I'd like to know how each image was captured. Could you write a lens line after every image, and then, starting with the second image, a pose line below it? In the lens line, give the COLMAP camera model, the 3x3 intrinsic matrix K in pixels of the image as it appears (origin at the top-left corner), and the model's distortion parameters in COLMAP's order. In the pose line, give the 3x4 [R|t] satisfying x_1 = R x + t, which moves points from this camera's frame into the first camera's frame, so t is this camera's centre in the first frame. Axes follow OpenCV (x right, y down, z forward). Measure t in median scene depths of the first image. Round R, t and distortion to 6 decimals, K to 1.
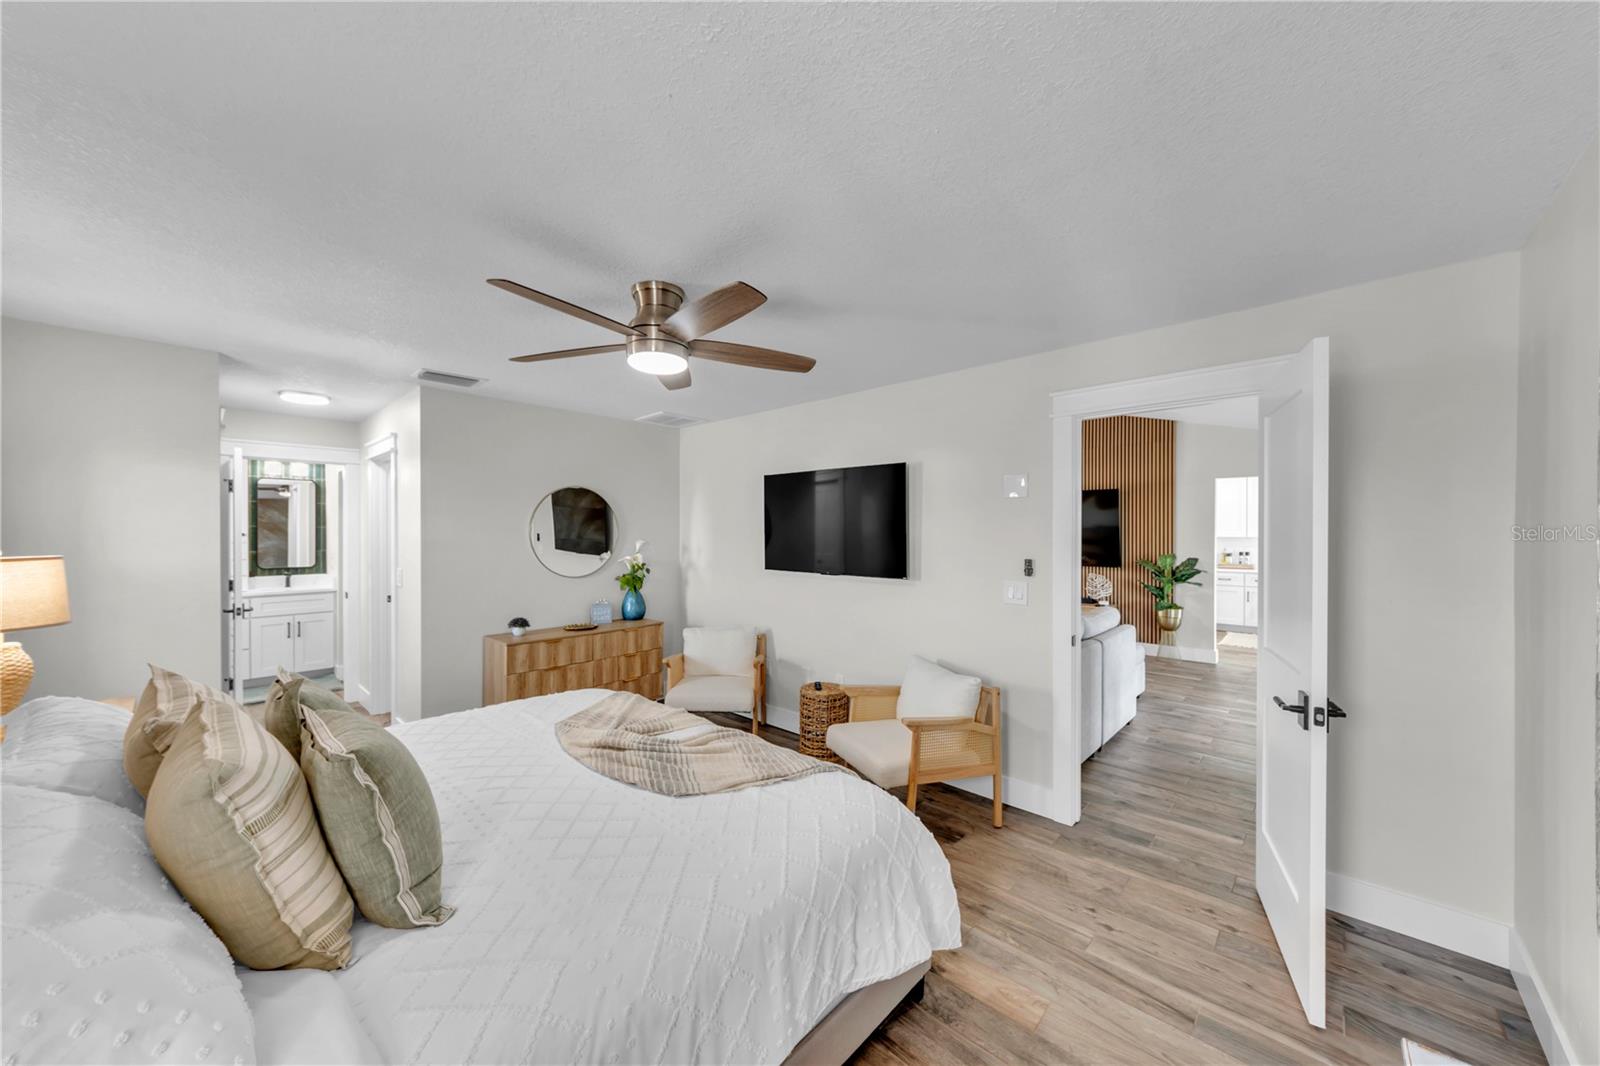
lens RADIAL K [[582.4, 0, 812.8], [0, 582.4, 538.9], [0, 0, 1]] dist [0.004751, -0.001164]
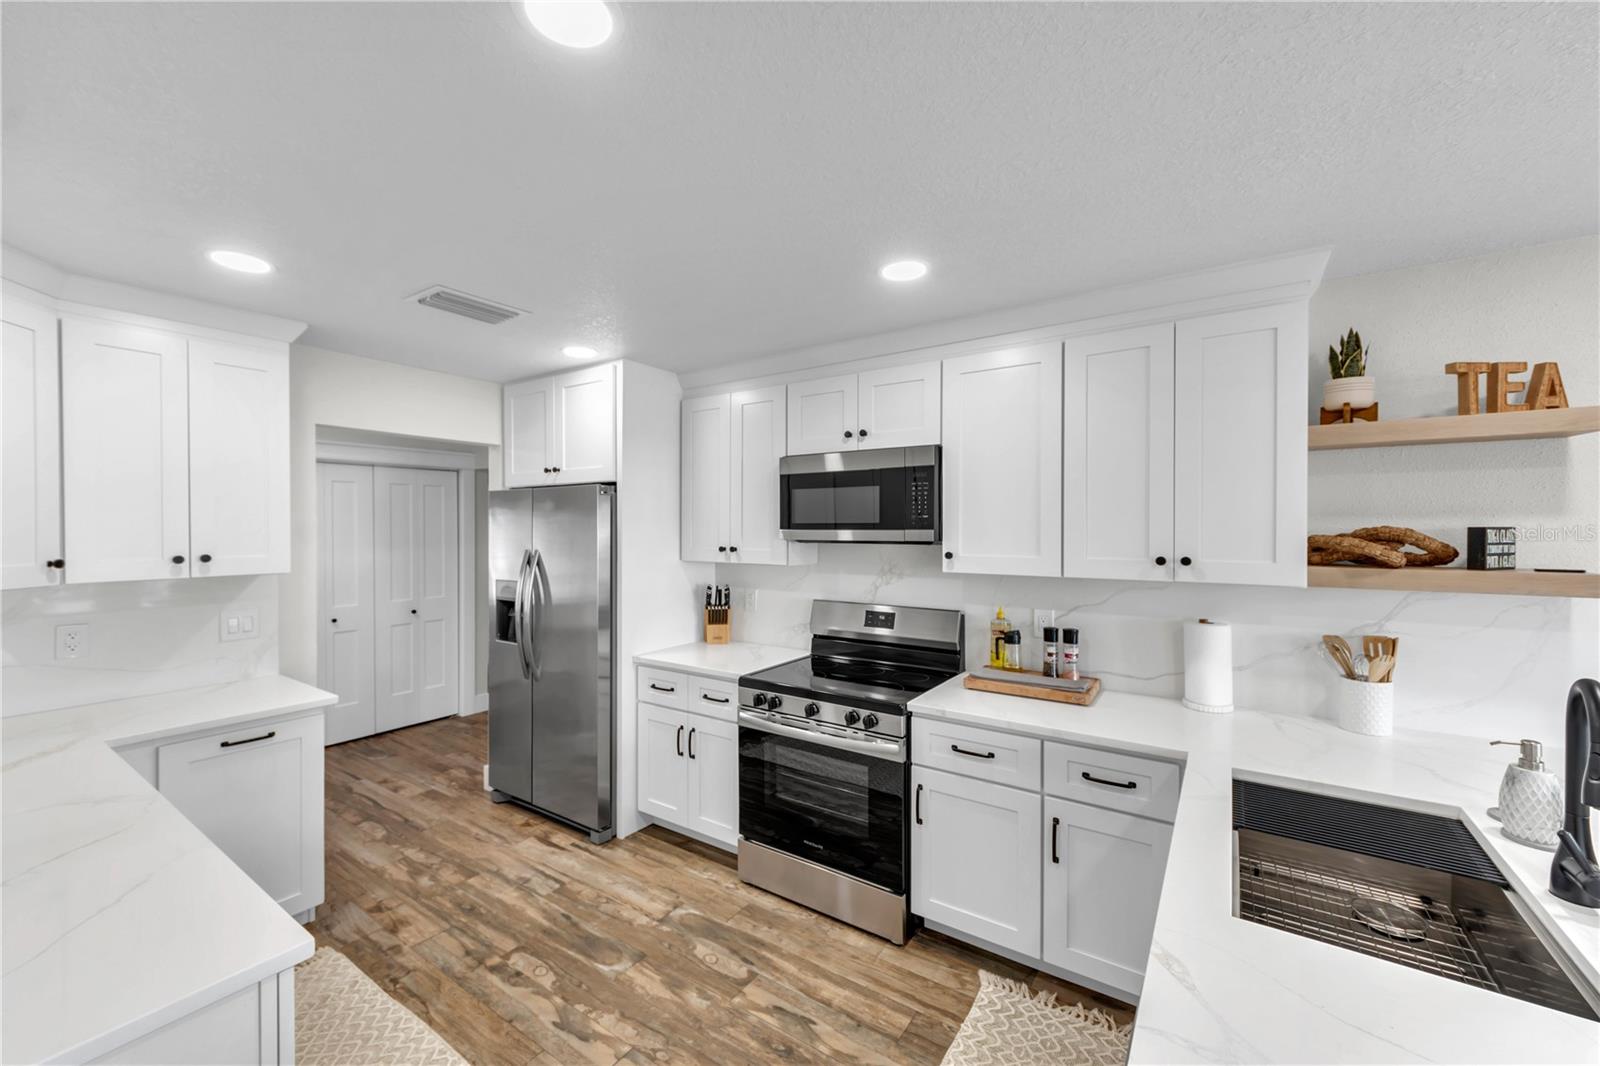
lens RADIAL K [[608.5, 0, 795.8], [0, 608.5, 536.7], [0, 0, 1]] dist [-0.001344, -0.001846]
pose [[0.991132, -0.001888, 0.132868, 0.767189], [0.001339, 0.999990, 0.004216, -0.027596], [-0.132874, -0.004001, 0.991125, 0.976492]]
